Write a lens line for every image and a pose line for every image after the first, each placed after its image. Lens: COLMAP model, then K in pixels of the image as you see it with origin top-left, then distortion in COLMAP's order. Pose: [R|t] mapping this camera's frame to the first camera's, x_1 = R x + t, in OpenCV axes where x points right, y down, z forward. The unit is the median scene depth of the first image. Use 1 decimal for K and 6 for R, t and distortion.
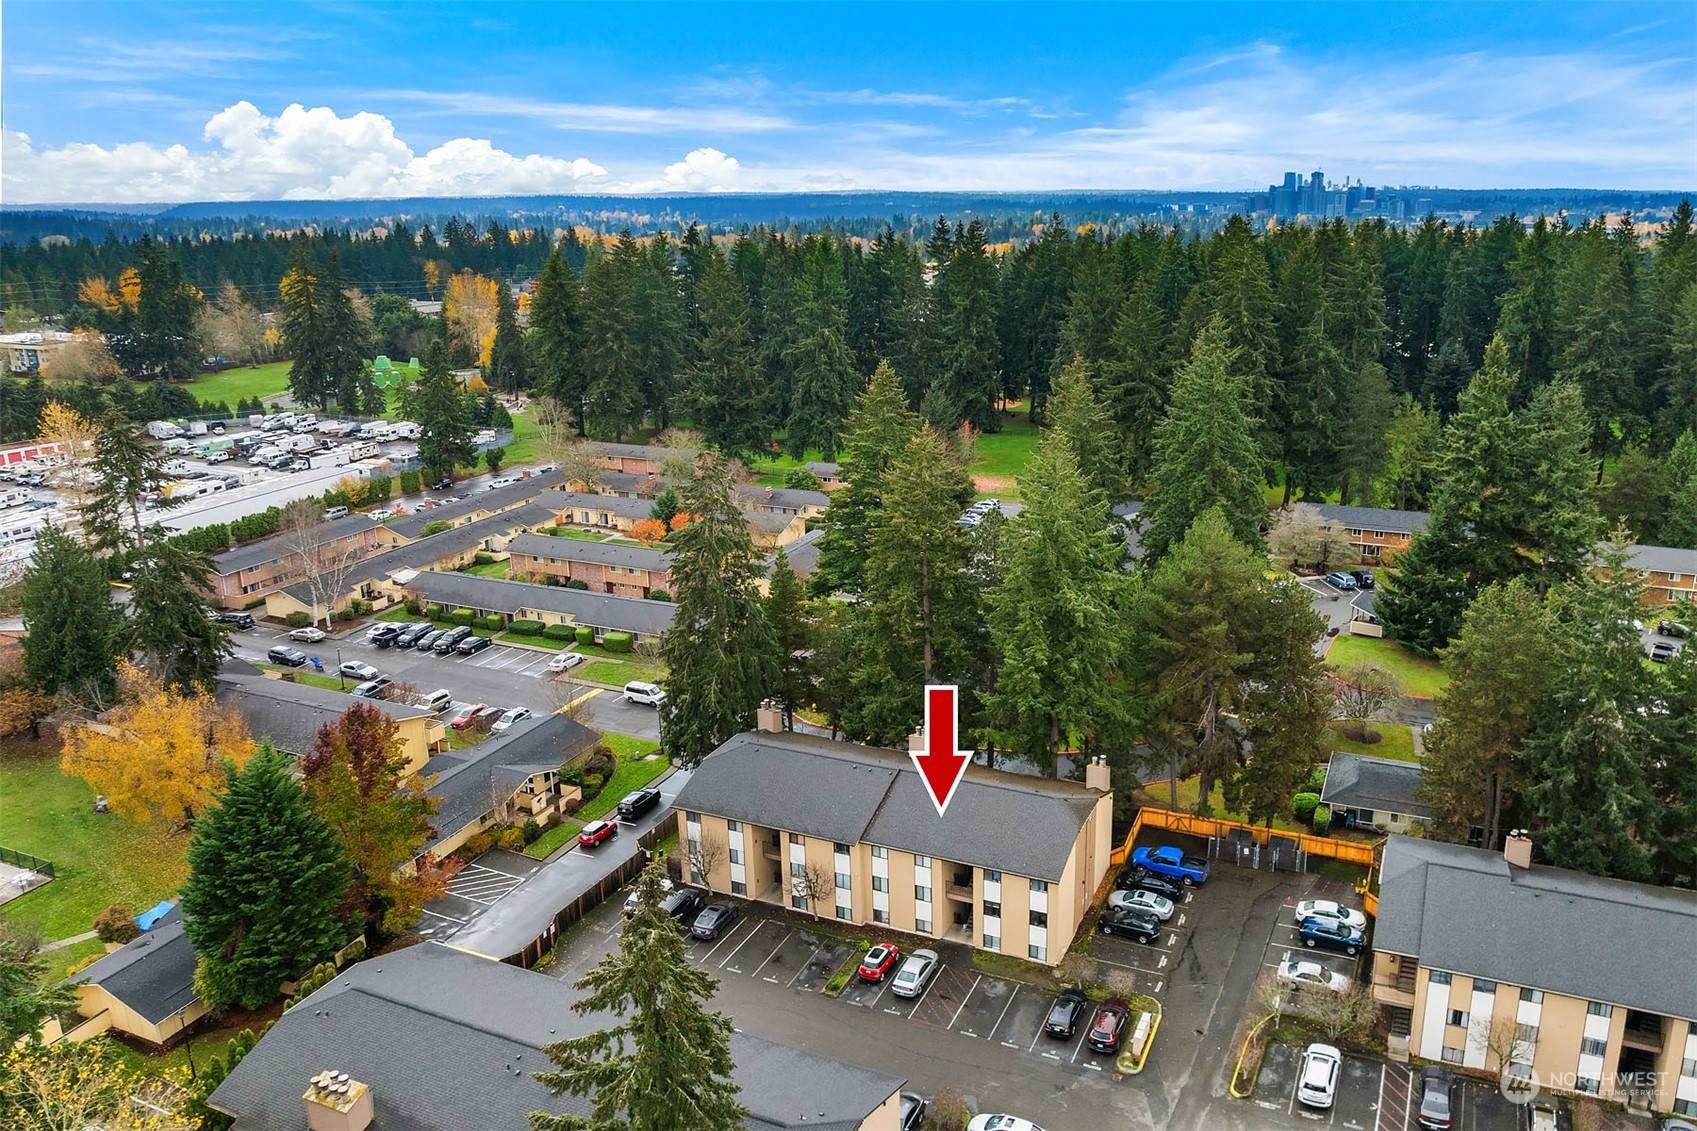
lens RADIAL K [[1296.6, 0, 836.9], [0, 1296.6, 556.7], [0, 0, 1]] dist [-0.054712, -0.000690]
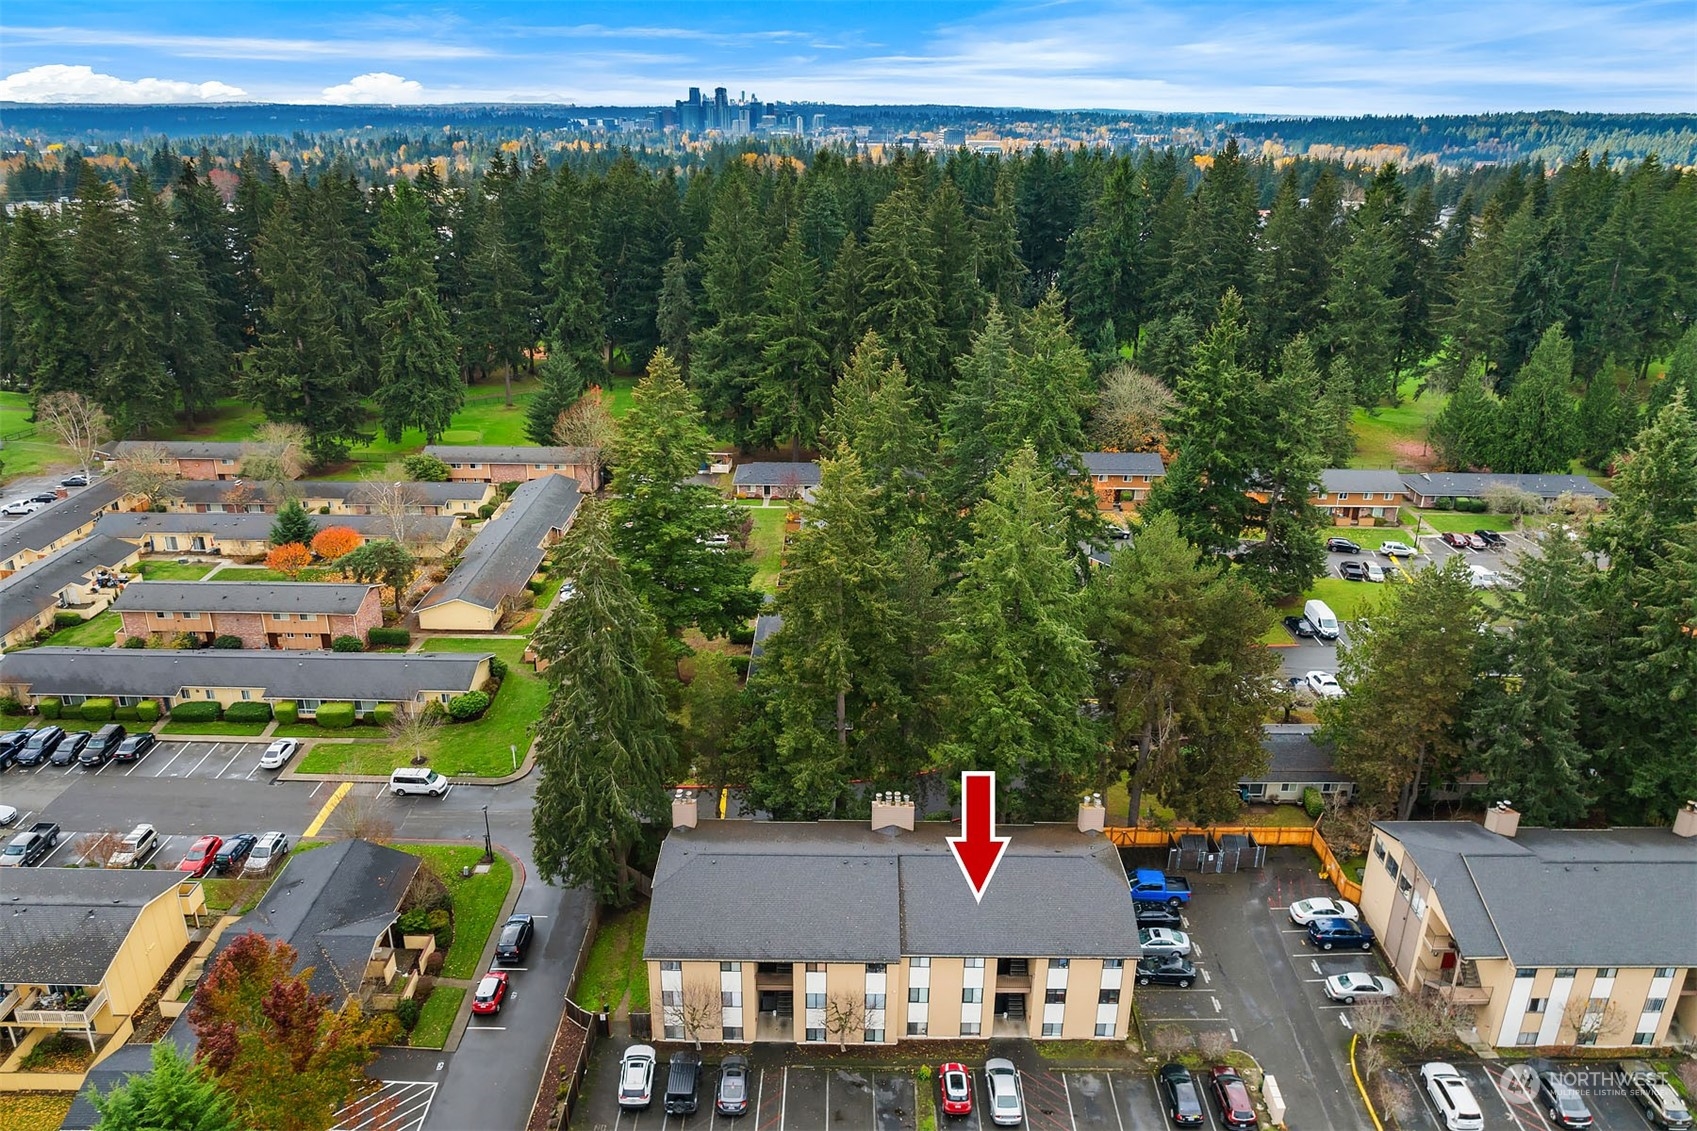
lens RADIAL K [[1296.6, 0, 816.9], [0, 1296.6, 584.5], [0, 0, 1]] dist [-0.054712, -0.000690]
pose [[0.911265, -0.126547, 0.391894, -0.206745], [0.094216, 0.990441, 0.100747, -0.068446], [-0.400897, -0.054885, 0.914477, 0.162872]]
